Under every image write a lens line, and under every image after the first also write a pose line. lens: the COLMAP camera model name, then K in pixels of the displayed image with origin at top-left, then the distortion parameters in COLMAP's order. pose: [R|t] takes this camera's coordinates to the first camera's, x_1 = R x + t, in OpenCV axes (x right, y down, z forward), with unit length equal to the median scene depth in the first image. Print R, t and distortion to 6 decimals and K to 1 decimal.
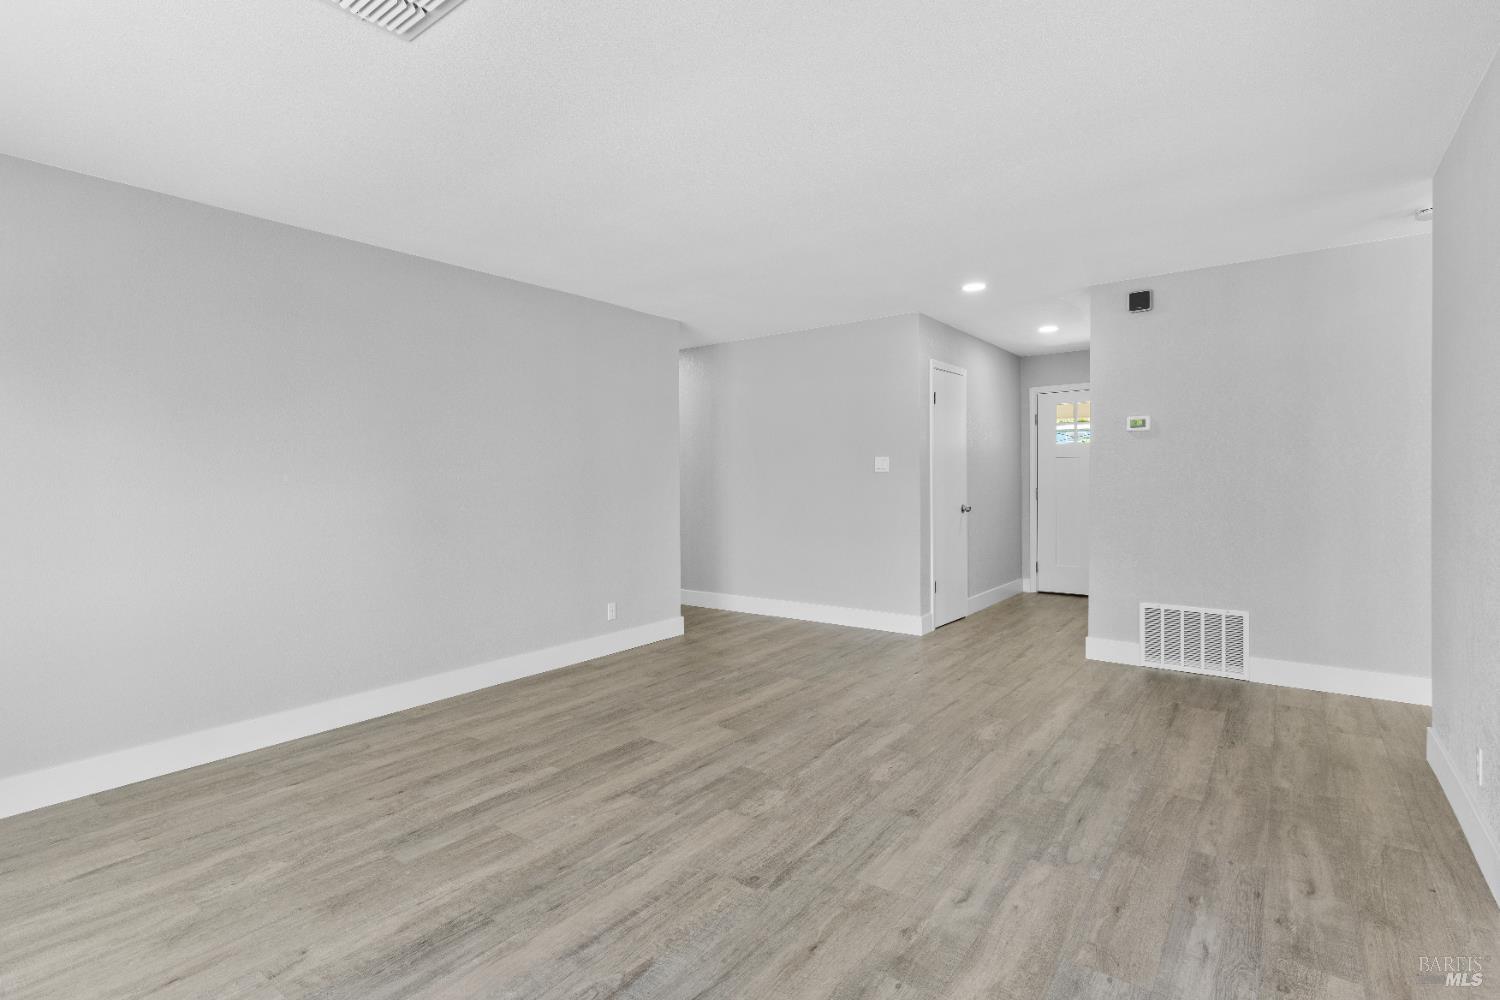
lens RADIAL K [[710.6, 0, 752.3], [0, 710.6, 479.9], [0, 0, 1]] dist [0.004855, -0.001703]
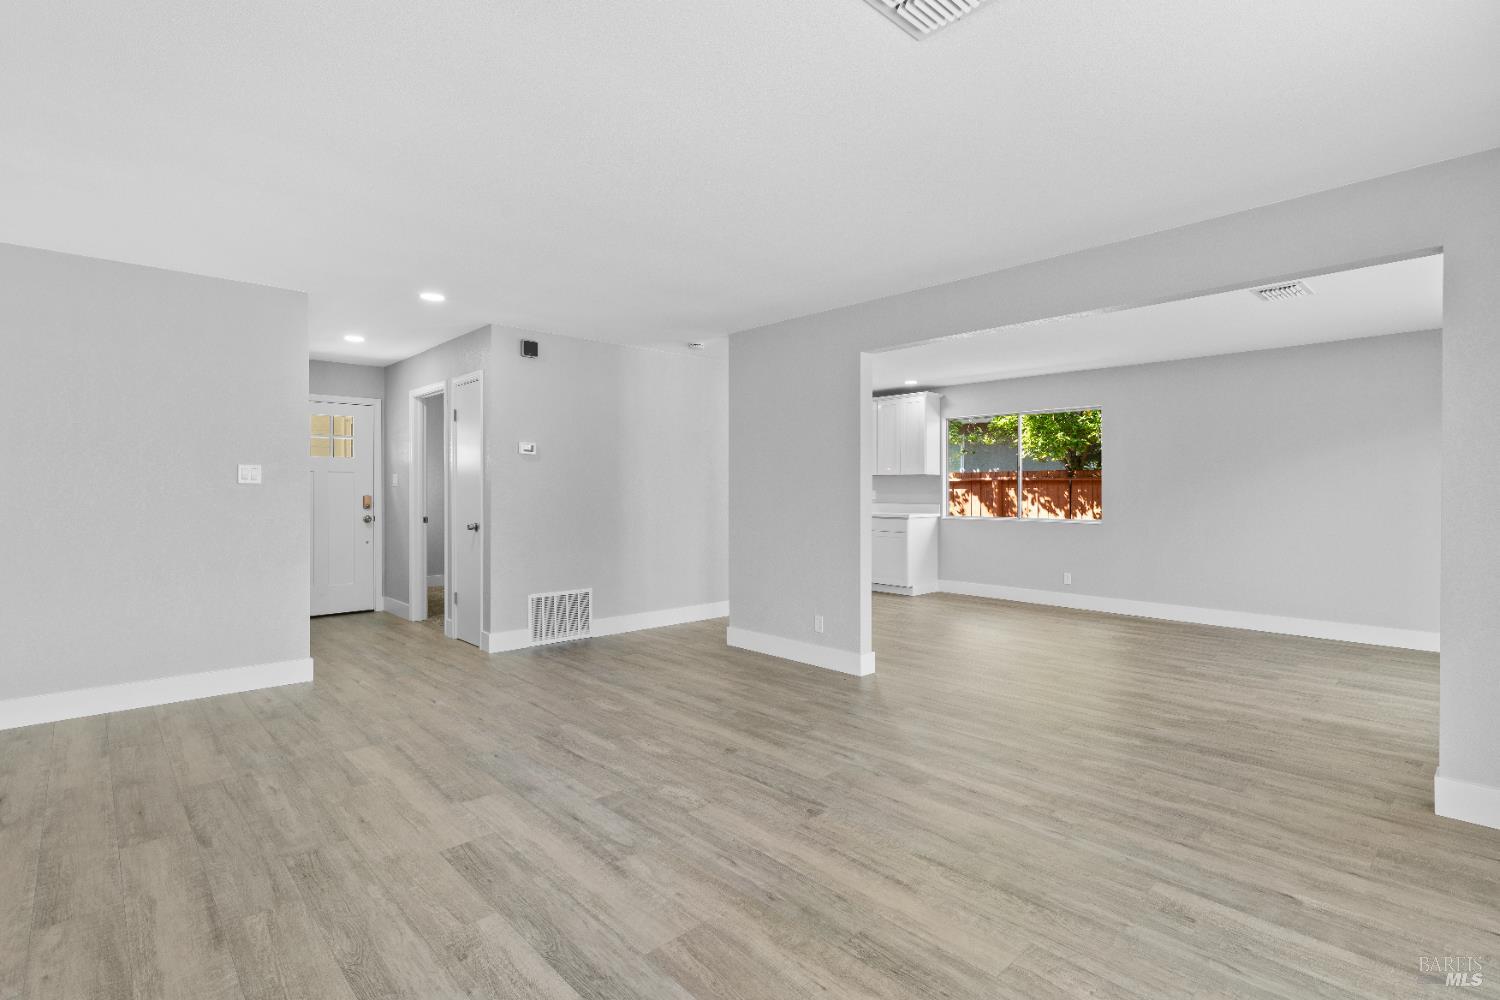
lens RADIAL K [[710.7, 0, 736.2], [0, 710.7, 490.6], [0, 0, 1]] dist [0.000468, 0.000597]
pose [[0.186918, 0.009631, 0.982328, -0.848094], [0.000532, 0.999951, -0.009906, 0.006902], [-0.982375, 0.002374, 0.186903, 0.605069]]
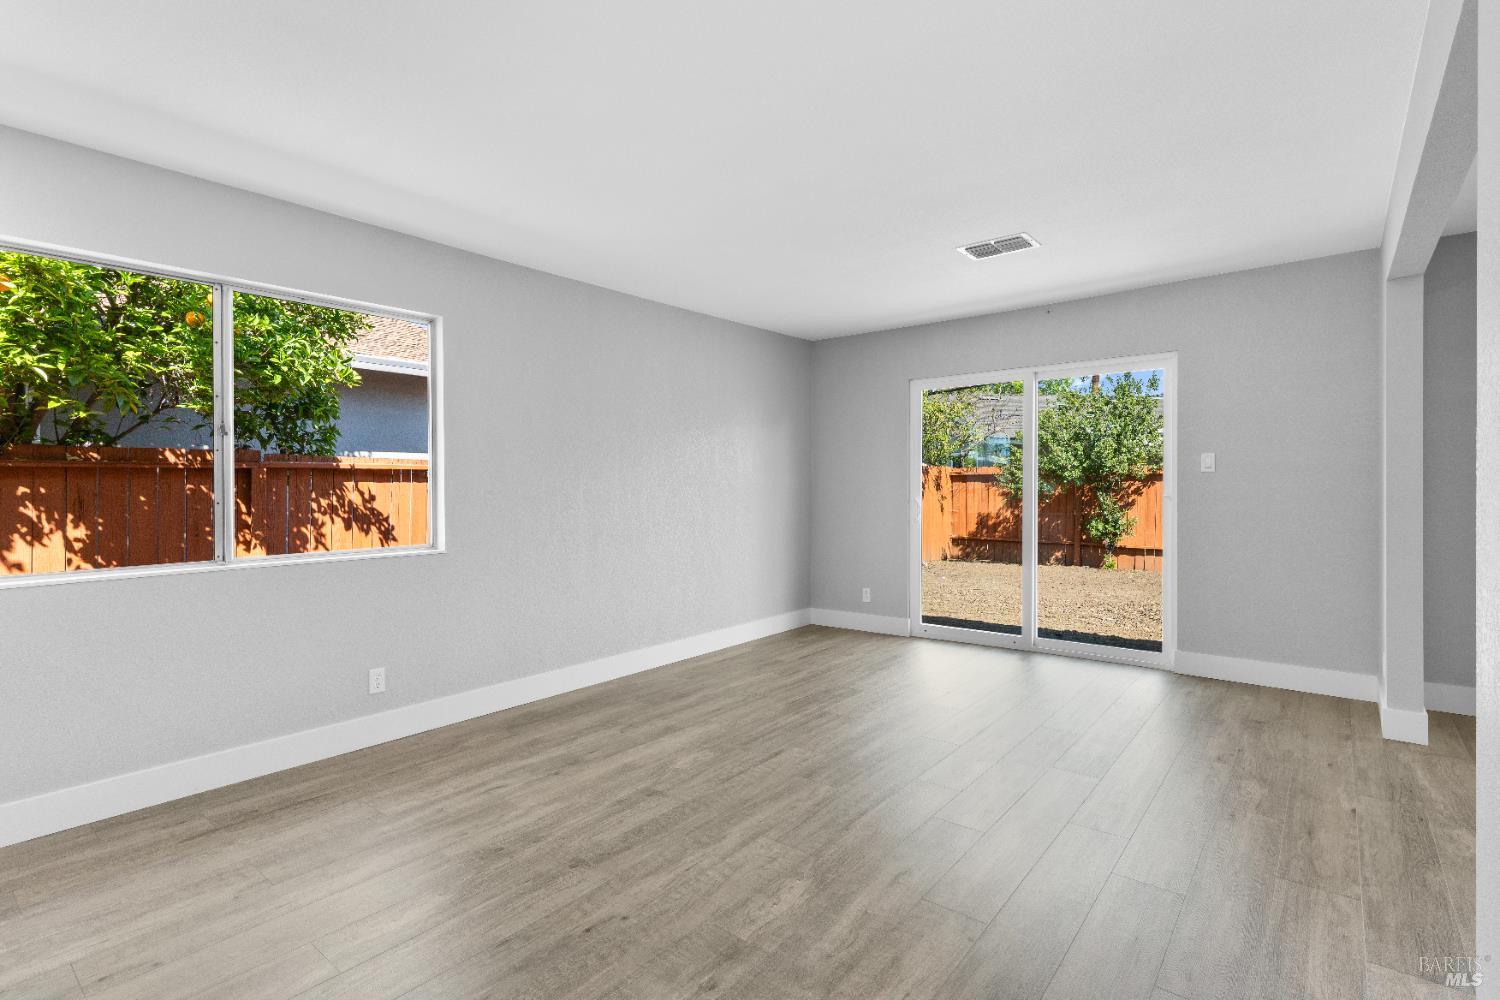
lens RADIAL K [[710.6, 0, 750.4], [0, 710.6, 493.4], [0, 0, 1]] dist [0.004855, -0.001703]
pose [[-0.998943, 0.017082, 0.042682, 1.065822], [0.017680, 0.999750, 0.013666, -0.010692], [-0.042438, 0.014406, -0.998995, 1.008430]]
